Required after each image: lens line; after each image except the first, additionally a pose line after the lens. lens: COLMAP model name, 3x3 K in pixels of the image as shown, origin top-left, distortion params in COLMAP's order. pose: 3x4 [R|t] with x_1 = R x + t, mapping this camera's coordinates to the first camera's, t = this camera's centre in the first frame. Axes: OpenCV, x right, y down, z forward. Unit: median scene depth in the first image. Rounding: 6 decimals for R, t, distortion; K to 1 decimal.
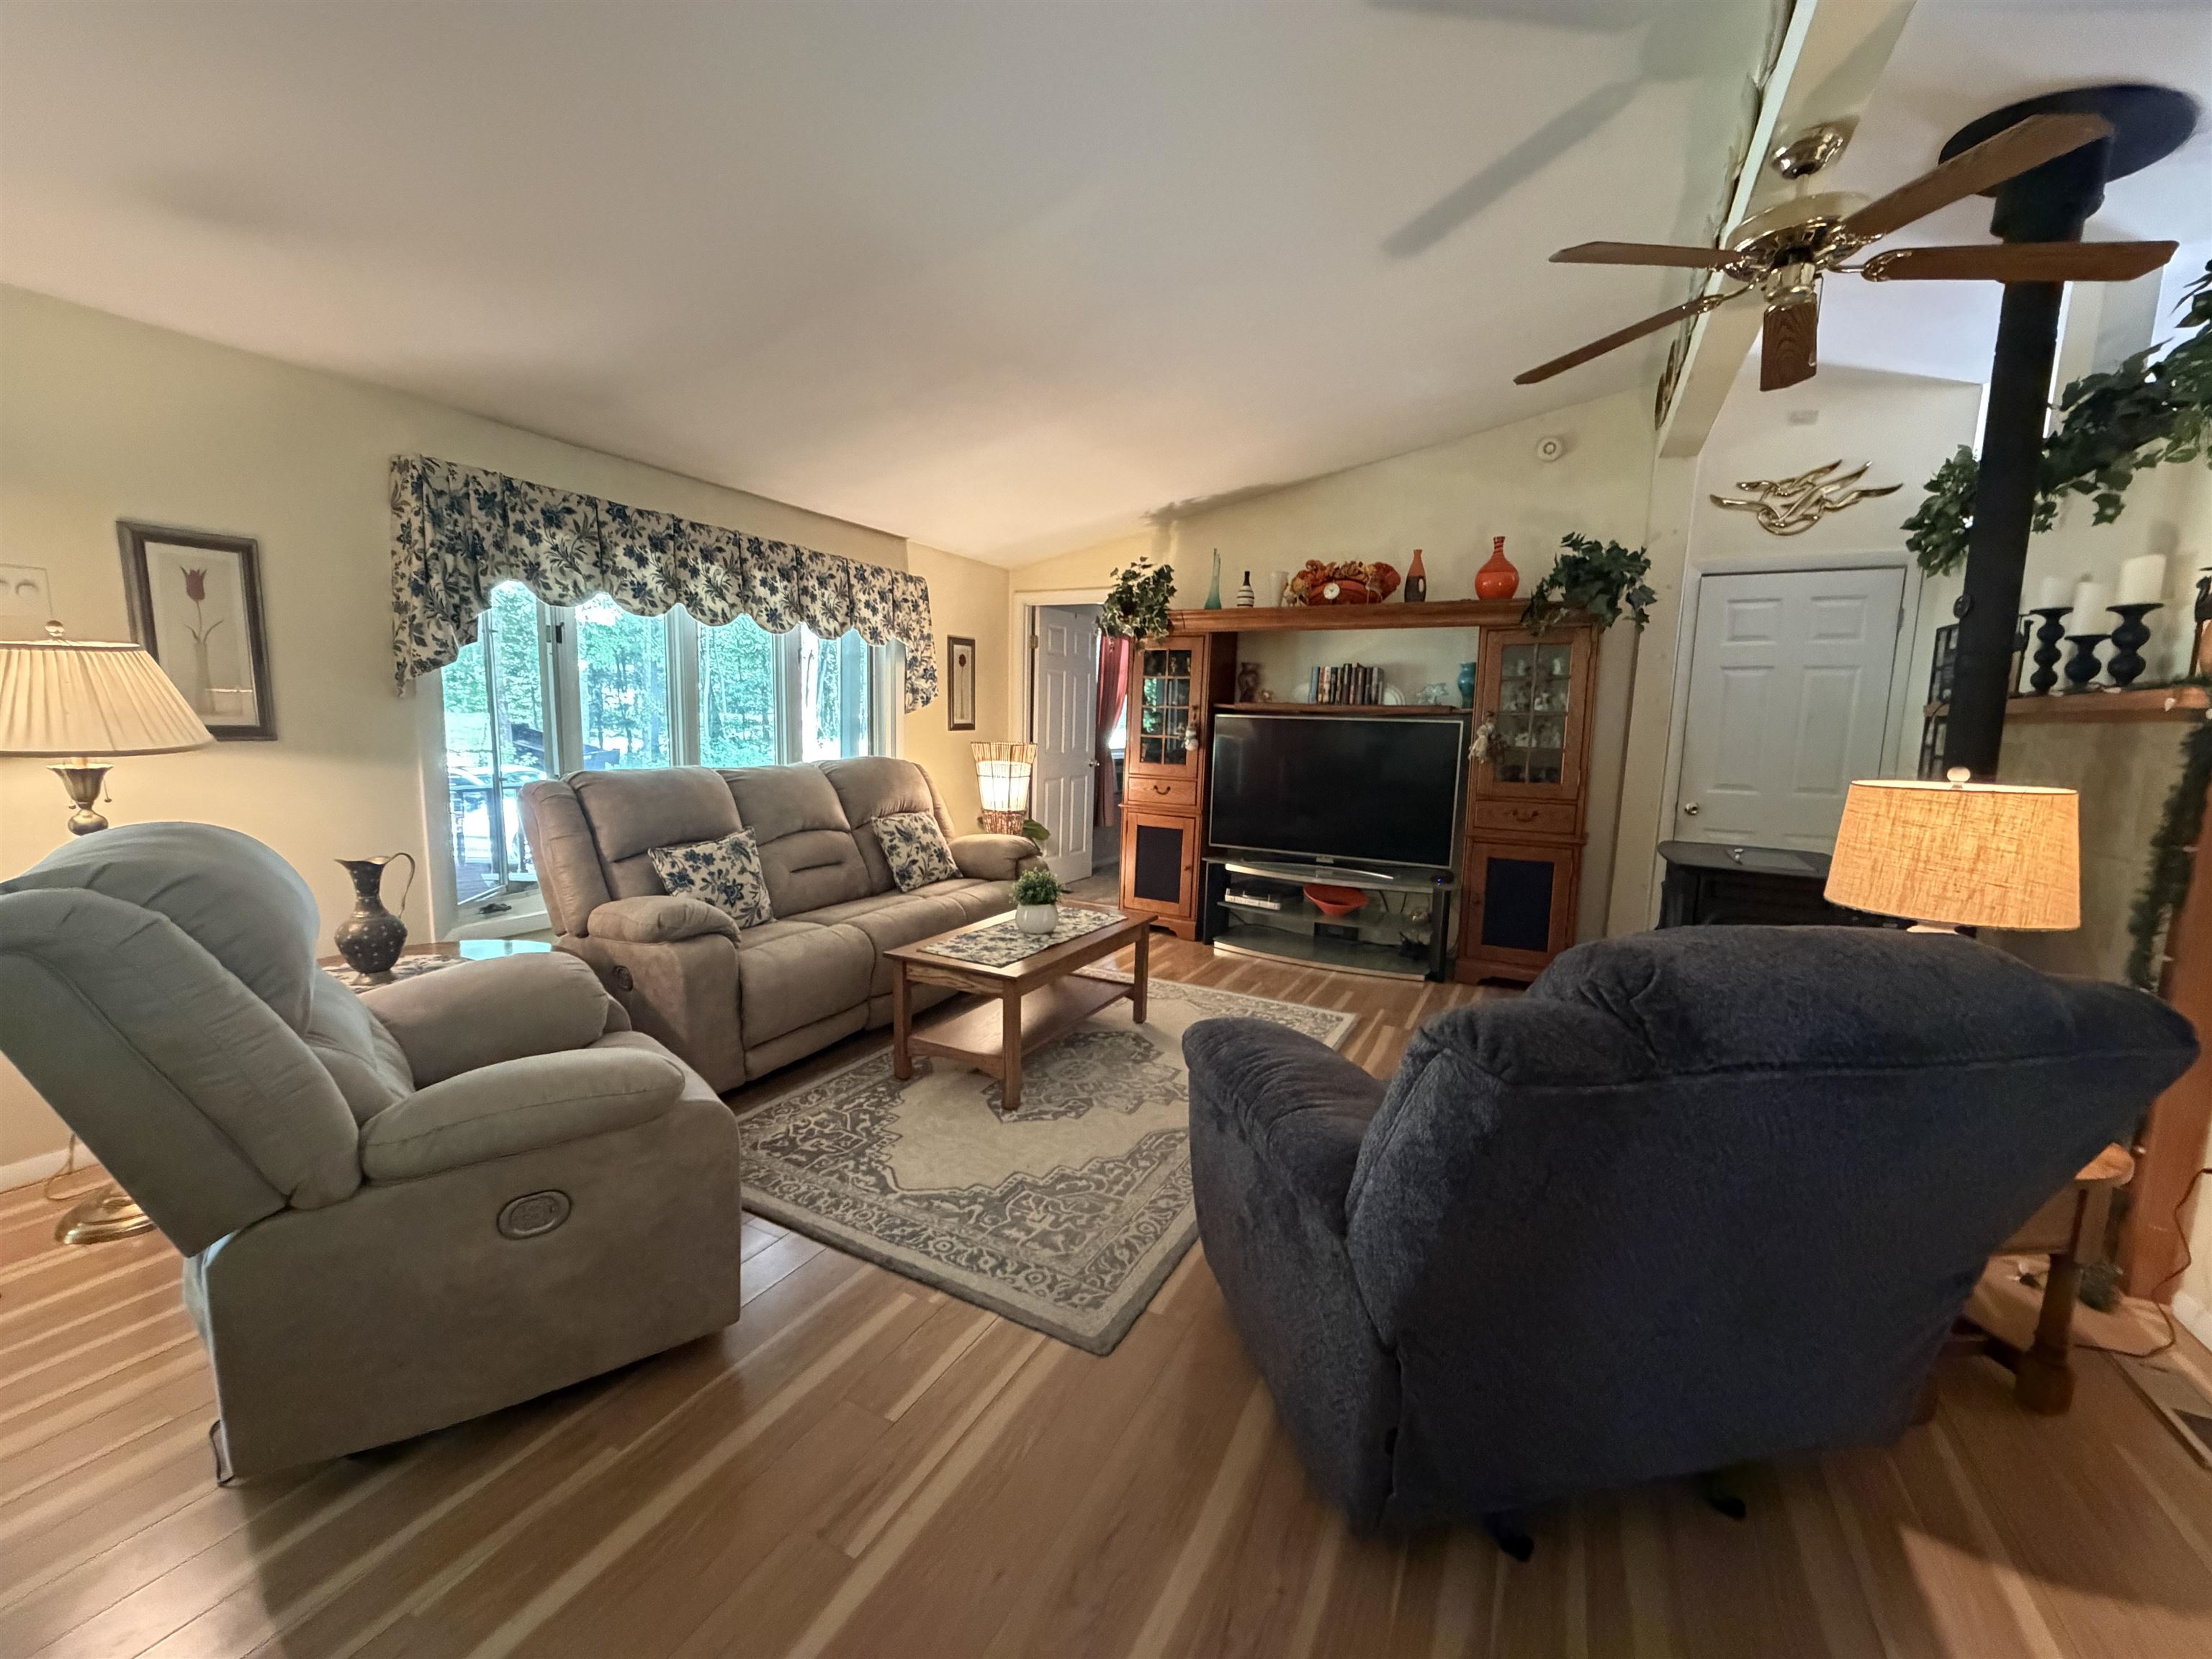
lens RADIAL K [[882.8, 0, 1103.7], [0, 882.8, 832.8], [0, 0, 1]] dist [0.000506, 0.001222]
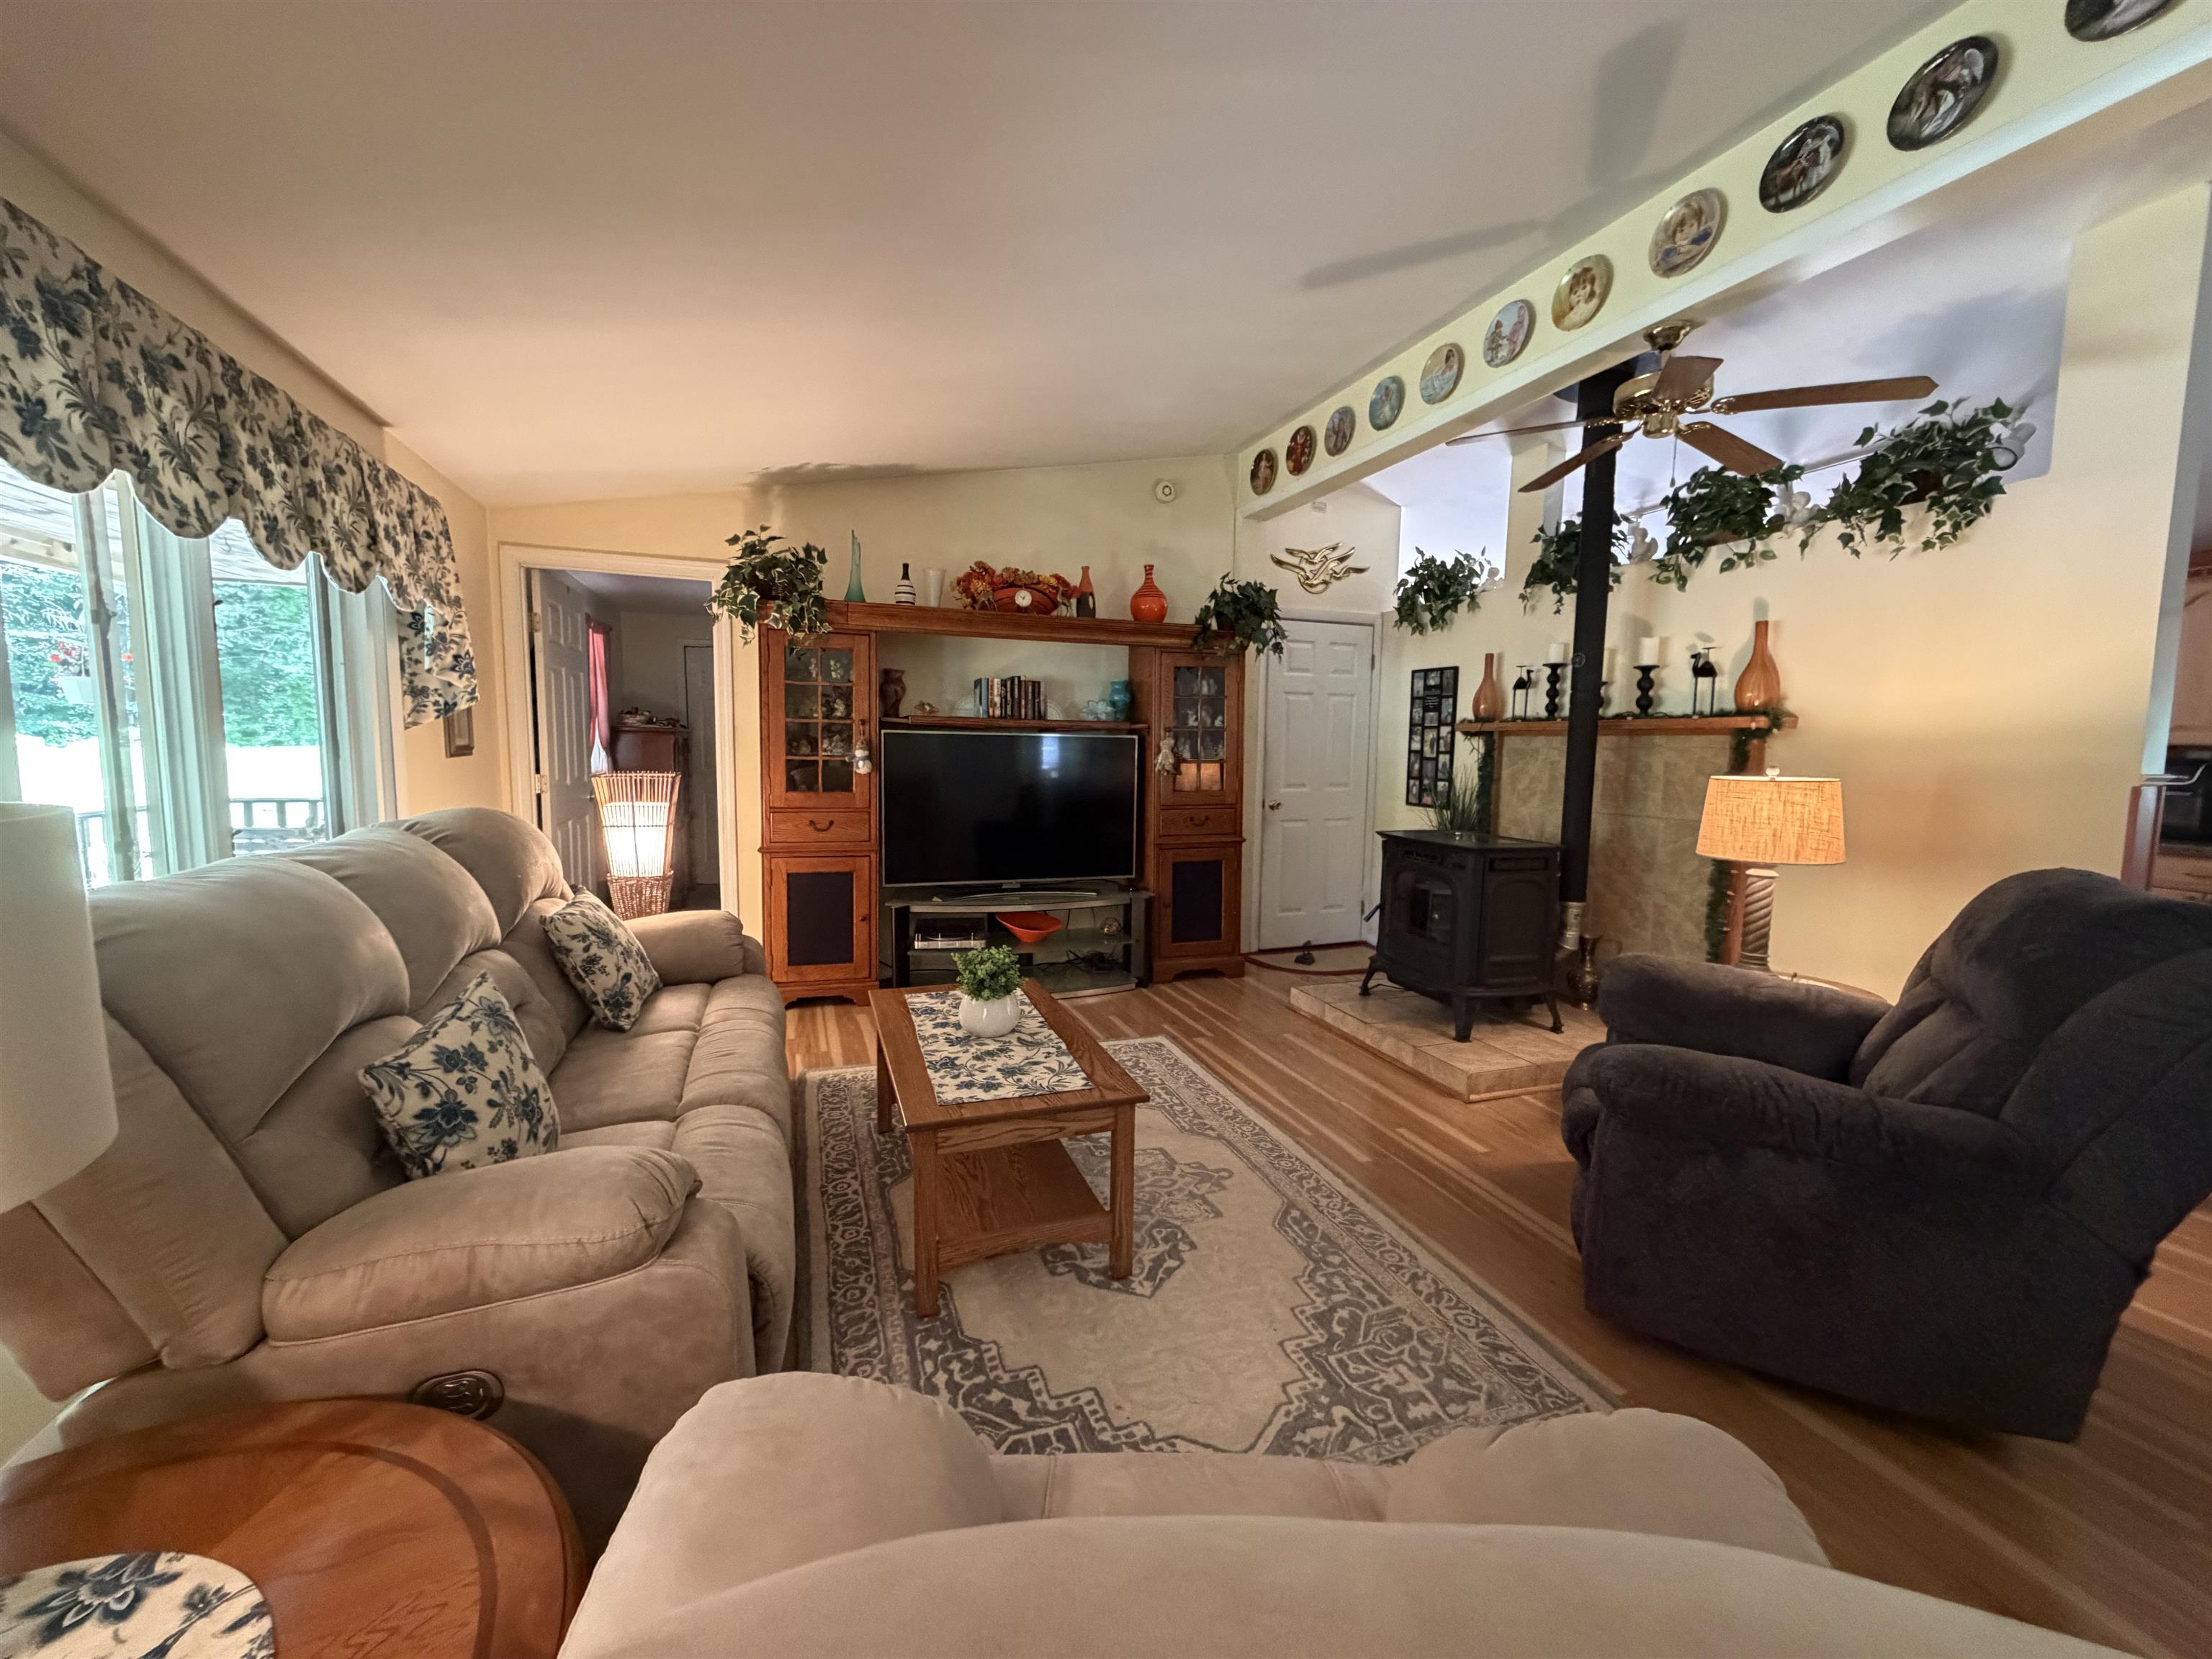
lens RADIAL K [[882.8, 0, 1107.6], [0, 882.8, 828.5], [0, 0, 1]] dist [0.000506, 0.001222]
pose [[0.673584, -0.086085, 0.734081, -0.427557], [0.097865, 0.994837, 0.026865, -0.052454], [-0.732603, 0.053745, 0.678531, 0.343835]]
